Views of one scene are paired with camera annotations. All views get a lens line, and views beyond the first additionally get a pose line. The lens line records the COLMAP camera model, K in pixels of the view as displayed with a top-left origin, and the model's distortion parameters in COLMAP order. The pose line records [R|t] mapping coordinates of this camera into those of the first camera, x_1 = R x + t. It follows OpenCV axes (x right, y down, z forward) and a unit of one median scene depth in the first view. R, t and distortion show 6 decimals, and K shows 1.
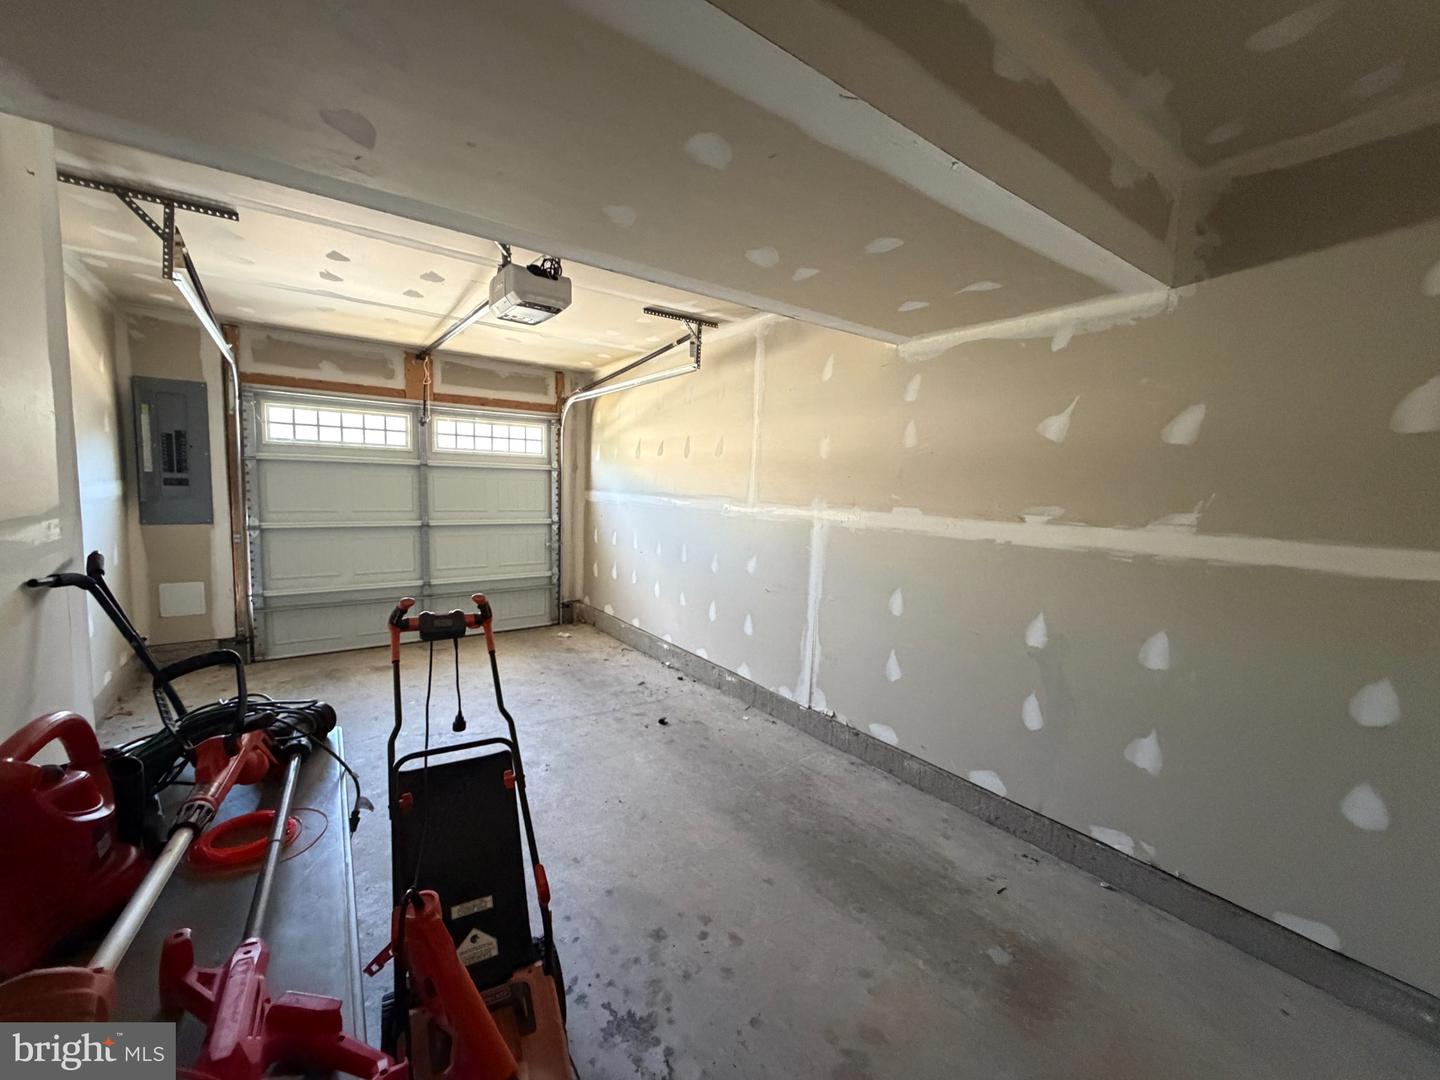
lens RADIAL K [[573.5, 0, 716.8], [0, 573.5, 538.7], [0, 0, 1]] dist [-0.000706, -0.000488]
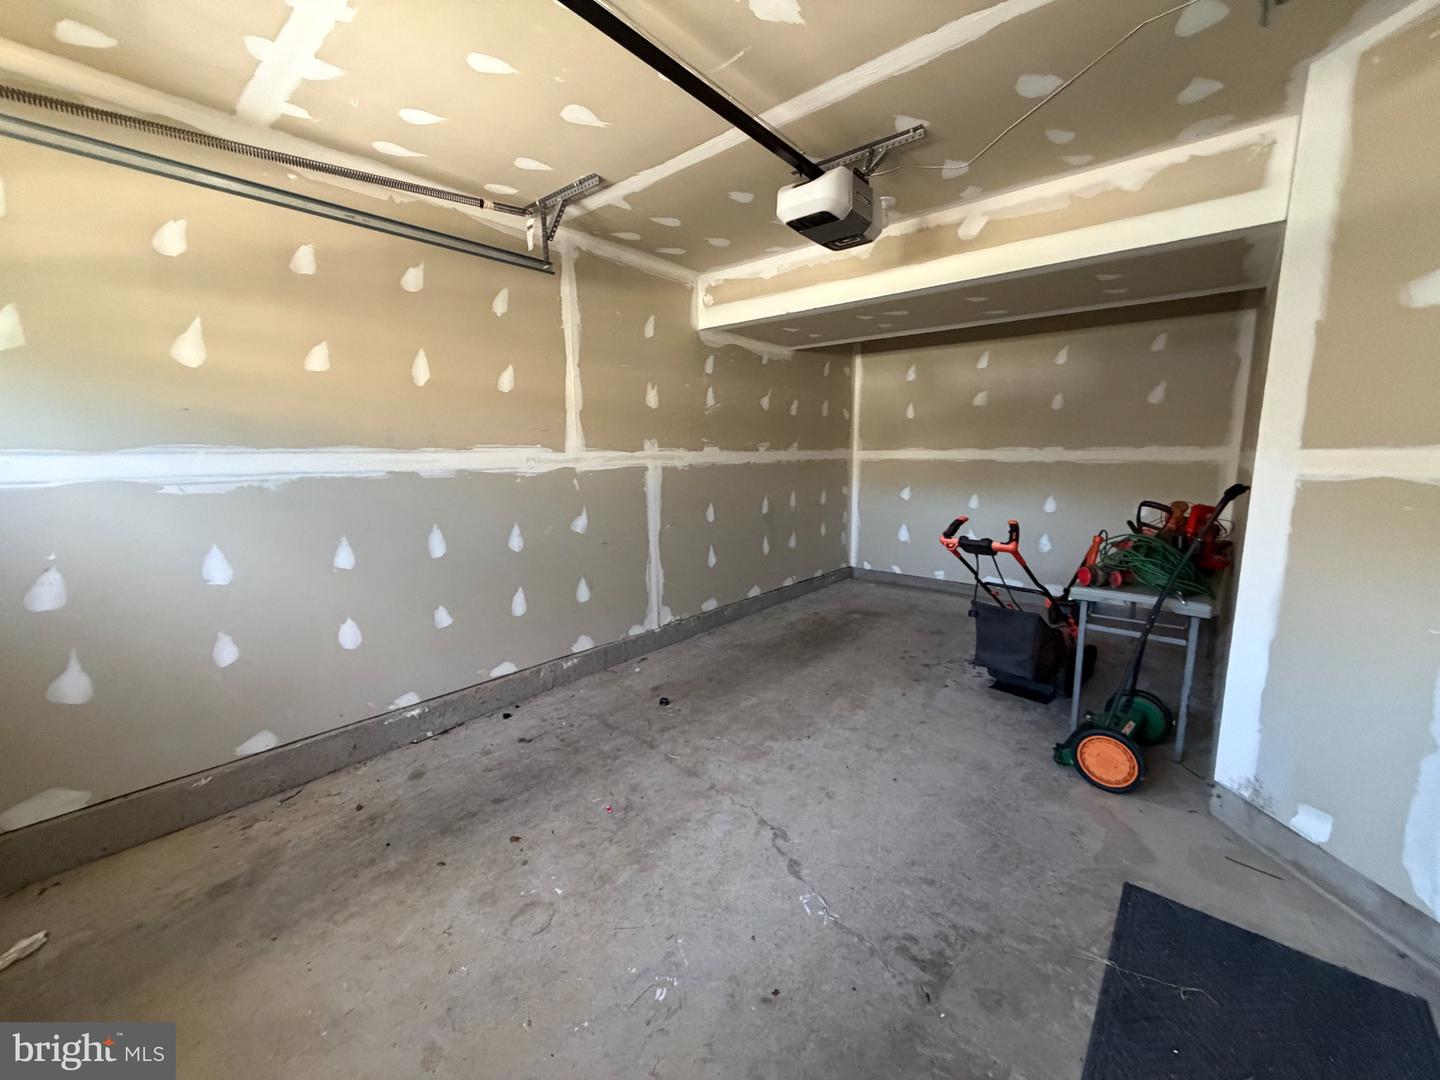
lens RADIAL K [[573.5, 0, 719.0], [0, 573.5, 537.4], [0, 0, 1]] dist [-0.000706, -0.000488]
pose [[-0.223269, -0.178560, 0.958263, -0.938015], [0.088401, 0.975318, 0.202335, -0.103833], [-0.970740, 0.129887, -0.201973, 1.090997]]
